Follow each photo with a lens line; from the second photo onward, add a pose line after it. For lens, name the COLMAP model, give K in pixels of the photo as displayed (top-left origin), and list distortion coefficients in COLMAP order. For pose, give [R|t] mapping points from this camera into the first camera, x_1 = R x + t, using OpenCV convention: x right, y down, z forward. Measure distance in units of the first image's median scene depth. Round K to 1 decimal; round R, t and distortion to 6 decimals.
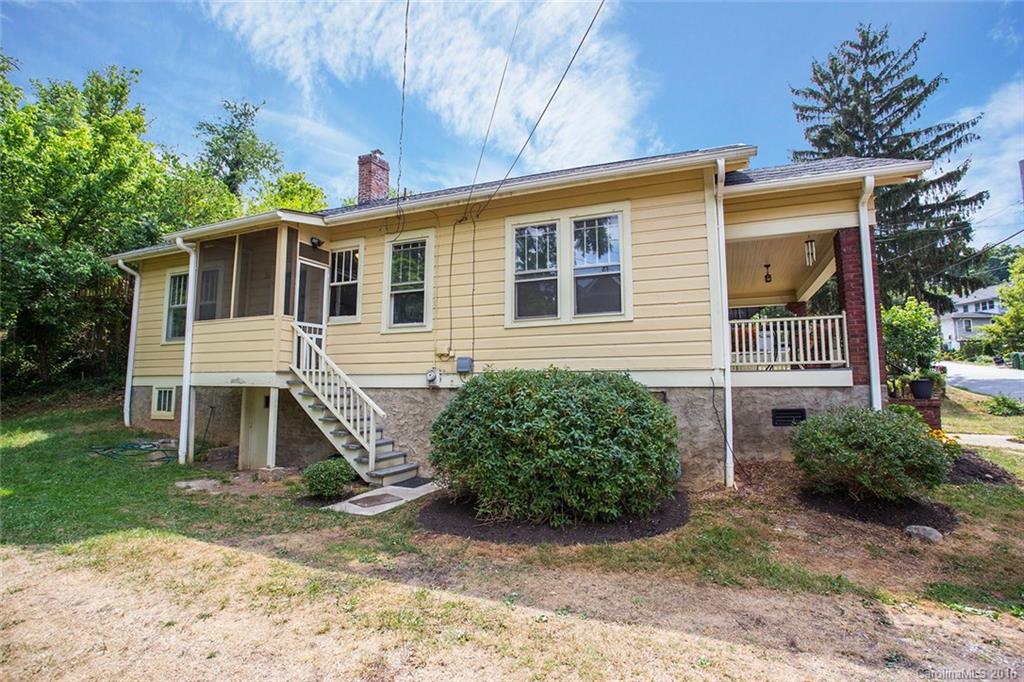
lens RADIAL K [[522.1, 0, 506.7], [0, 522.1, 339.3], [0, 0, 1]] dist [-0.075147, 0.032395]
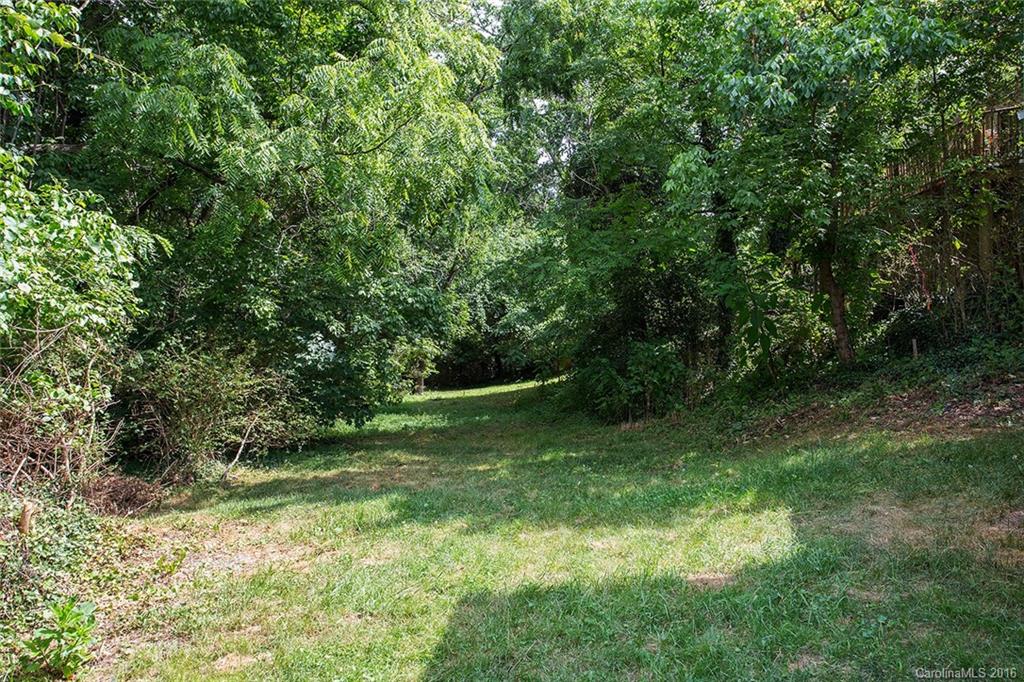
lens RADIAL K [[749.1, 0, 512.0], [0, 749.1, 341.0], [0, 0, 1]] dist [0.002308, 0.001014]
pose [[0.331463, -0.035130, -0.942814, -0.351092], [0.097657, 0.995216, -0.002749, 0.034203], [0.938401, -0.091161, 0.333308, 0.462905]]
